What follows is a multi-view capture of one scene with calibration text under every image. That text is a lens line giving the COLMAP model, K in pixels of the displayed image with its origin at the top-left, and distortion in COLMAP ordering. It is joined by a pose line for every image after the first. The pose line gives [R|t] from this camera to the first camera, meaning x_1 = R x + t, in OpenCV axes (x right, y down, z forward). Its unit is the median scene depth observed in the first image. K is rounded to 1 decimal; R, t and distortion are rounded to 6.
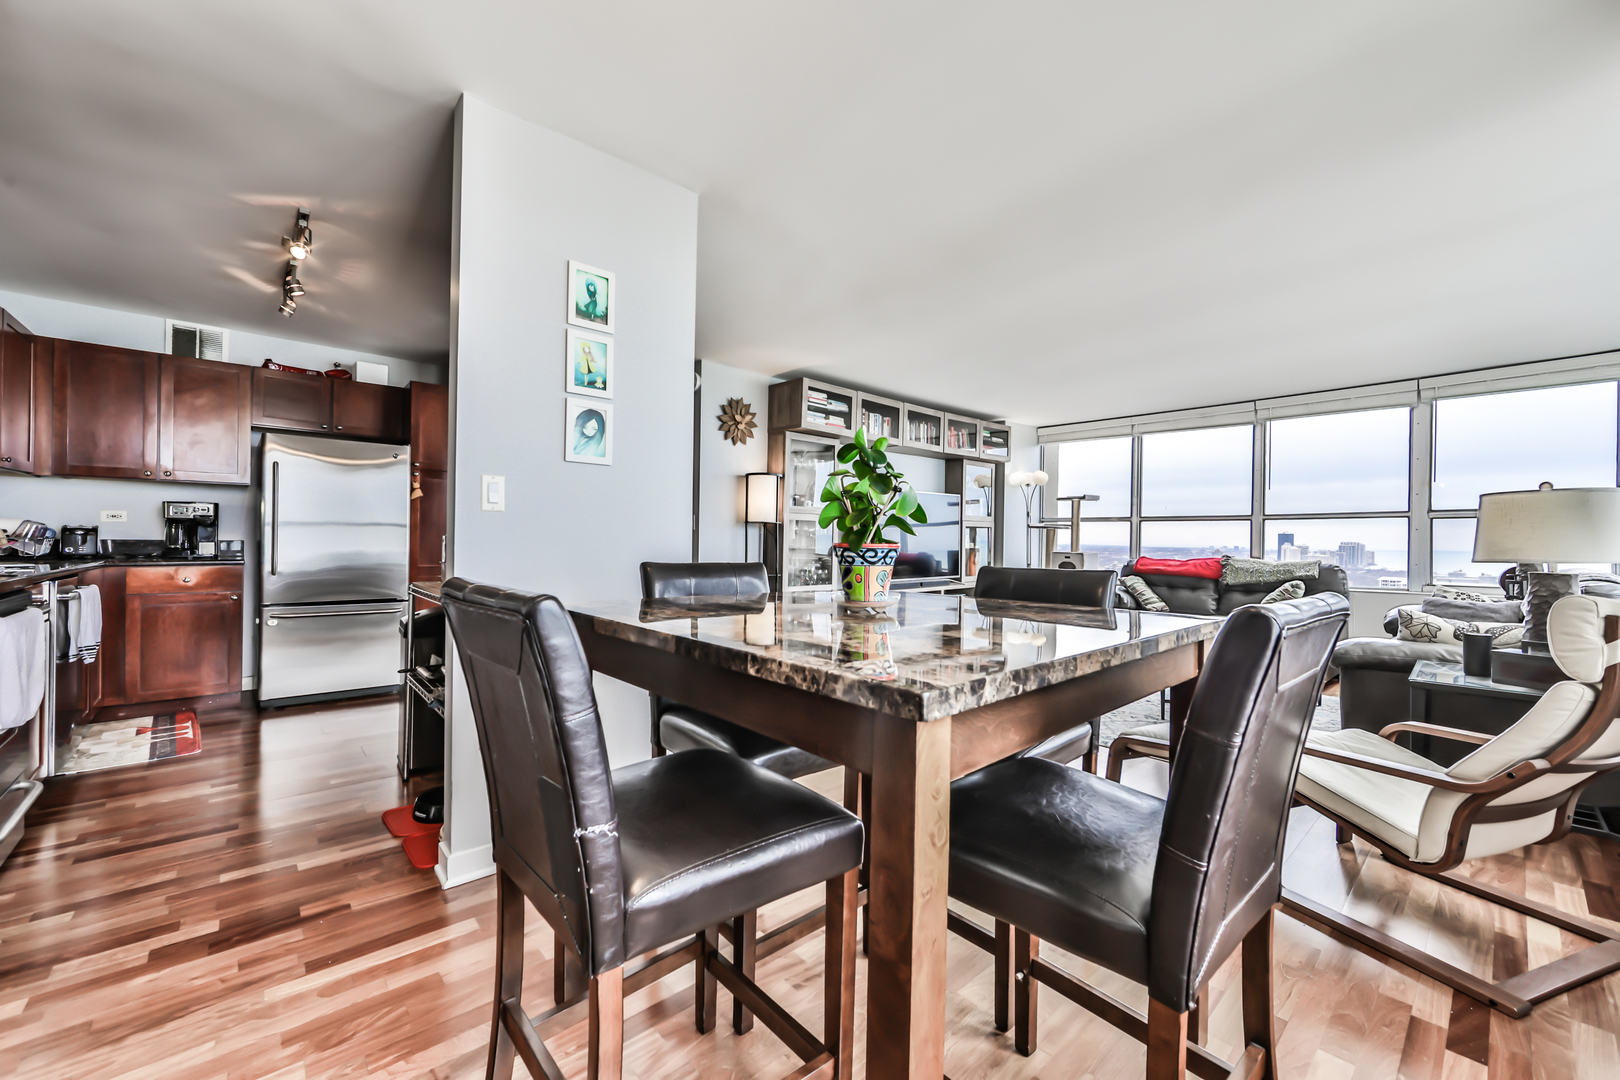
lens RADIAL K [[634.4, 0, 803.5], [0, 634.4, 541.4], [0, 0, 1]] dist [-0.012576, 0.001905]
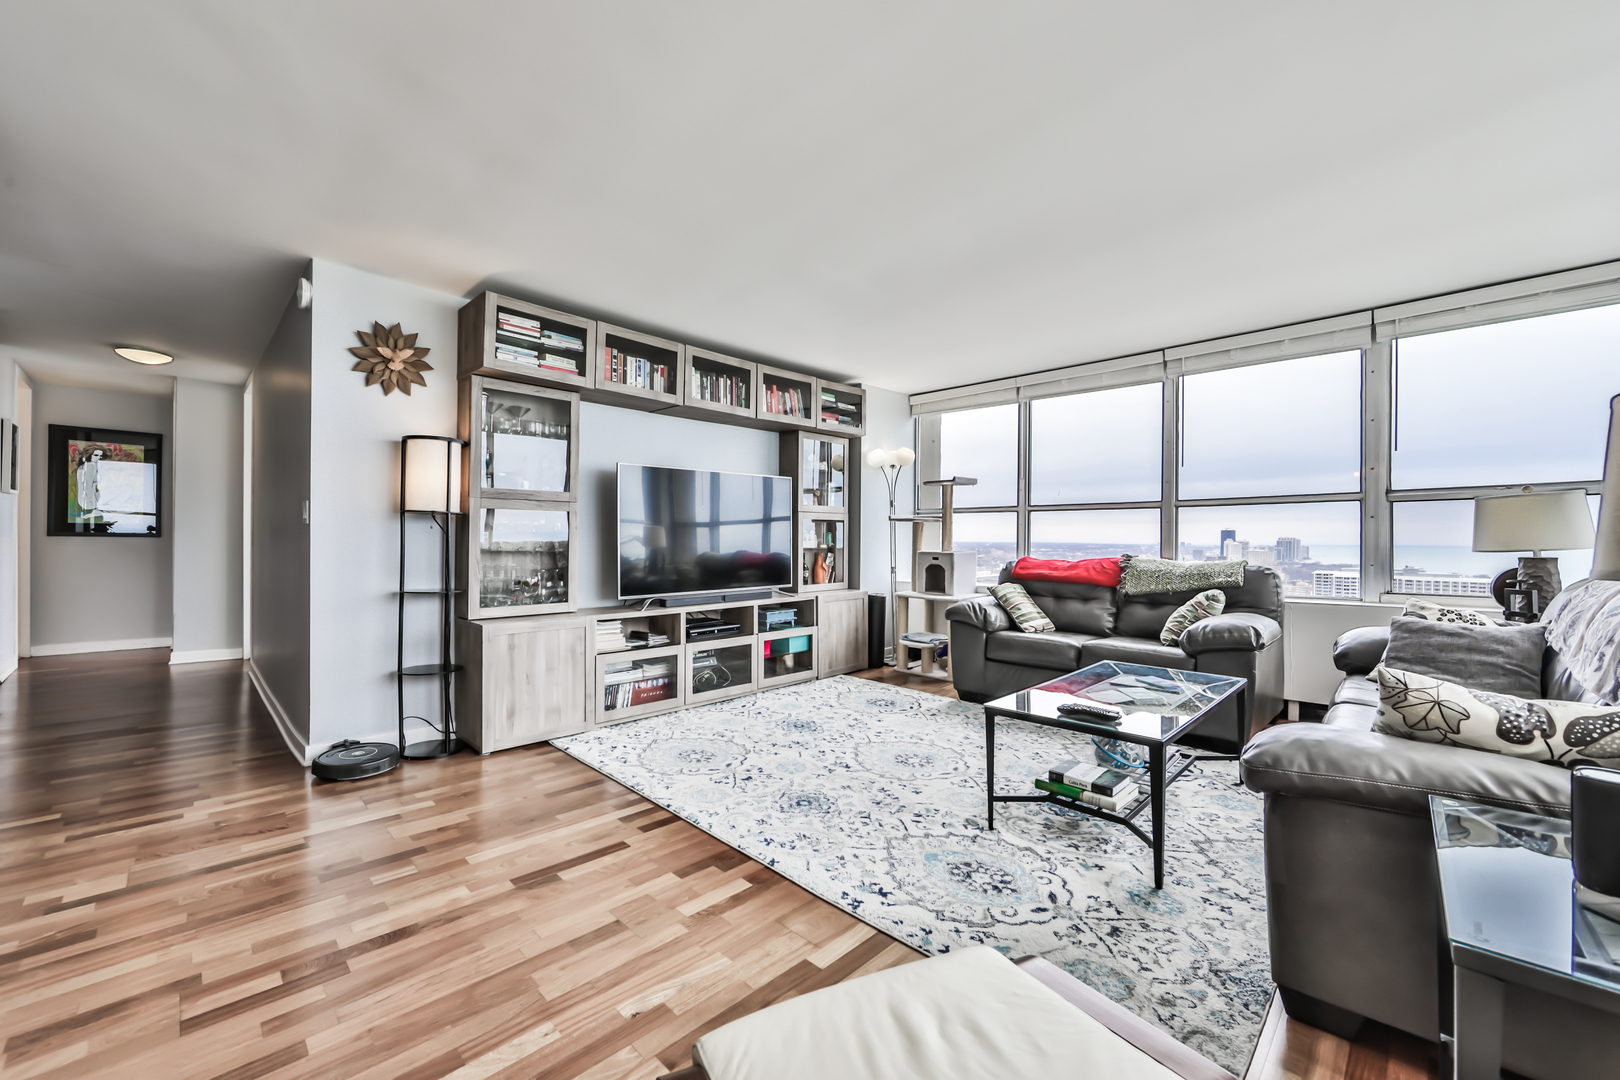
lens RADIAL K [[634.4, 0, 802.8], [0, 634.4, 539.3], [0, 0, 1]] dist [-0.012576, 0.001905]
pose [[0.998163, -0.007777, 0.060078, 0.284567], [0.007955, 0.999965, -0.002716, 0.003380], [-0.060055, 0.003189, 0.998190, 0.324530]]
